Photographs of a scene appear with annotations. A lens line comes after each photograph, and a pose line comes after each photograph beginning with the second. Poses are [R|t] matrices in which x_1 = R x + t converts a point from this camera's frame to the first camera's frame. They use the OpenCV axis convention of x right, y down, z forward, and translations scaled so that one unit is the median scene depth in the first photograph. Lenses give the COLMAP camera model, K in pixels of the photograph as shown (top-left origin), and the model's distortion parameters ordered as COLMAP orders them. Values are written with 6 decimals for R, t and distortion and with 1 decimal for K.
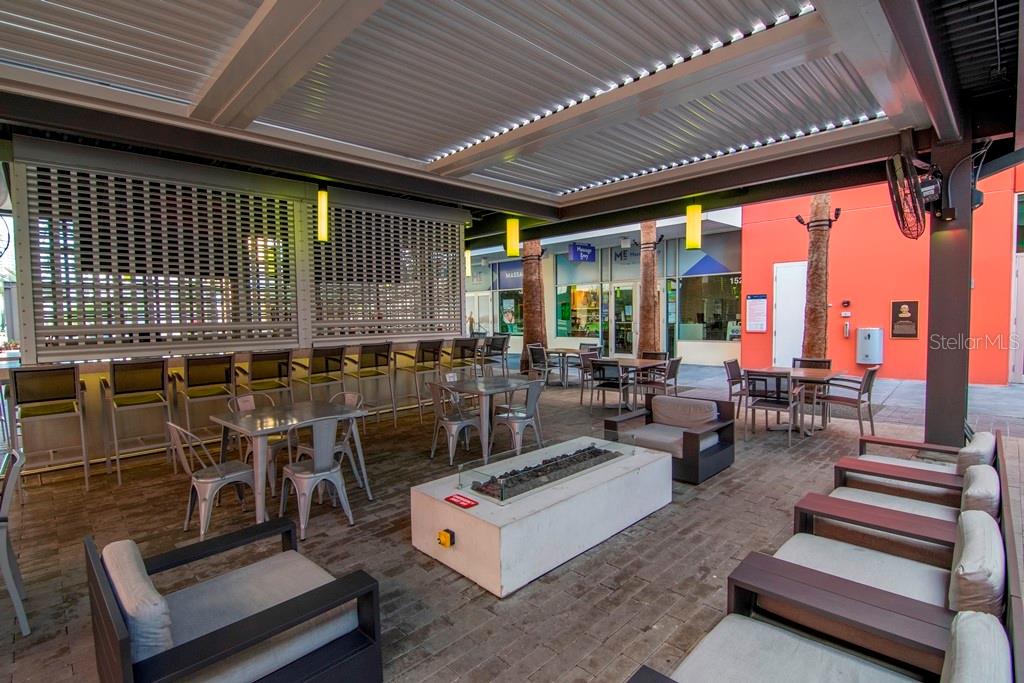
lens RADIAL K [[495.6, 0, 512.0], [0, 495.6, 341.5], [0, 0, 1]] dist [-0.002486, -0.013283]
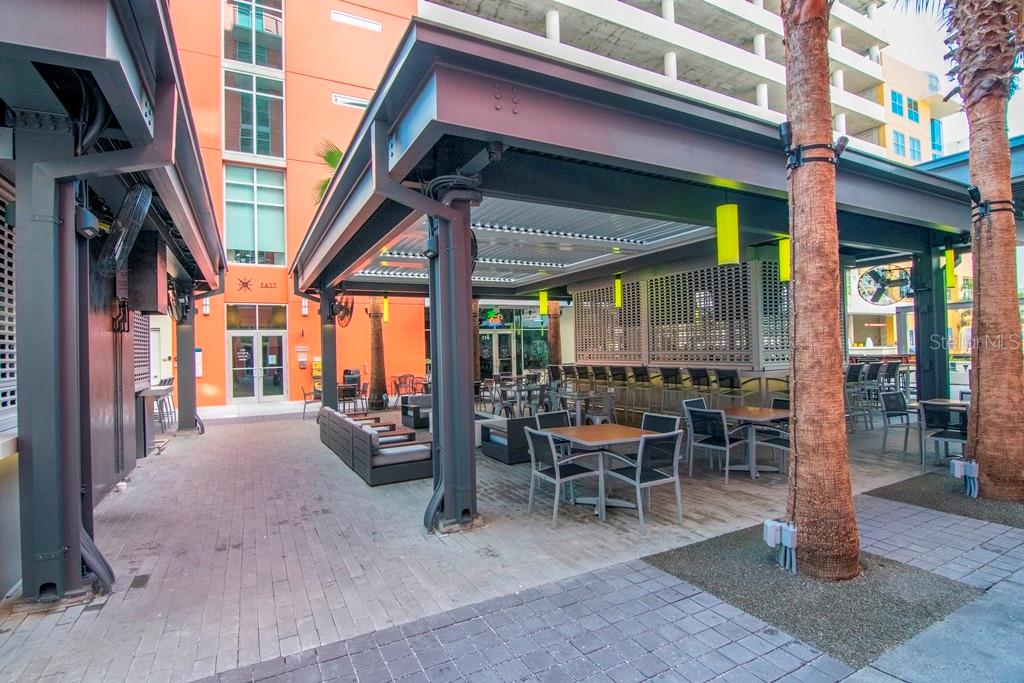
lens RADIAL K [[495.6, 0, 512.0], [0, 495.6, 341.5], [0, 0, 1]] dist [-0.002486, -0.013283]
pose [[-0.280640, 0.013217, -0.959722, 1.659676], [-0.021411, 0.999570, 0.020027, -0.120124], [0.959574, 0.026169, -0.280236, 1.292463]]
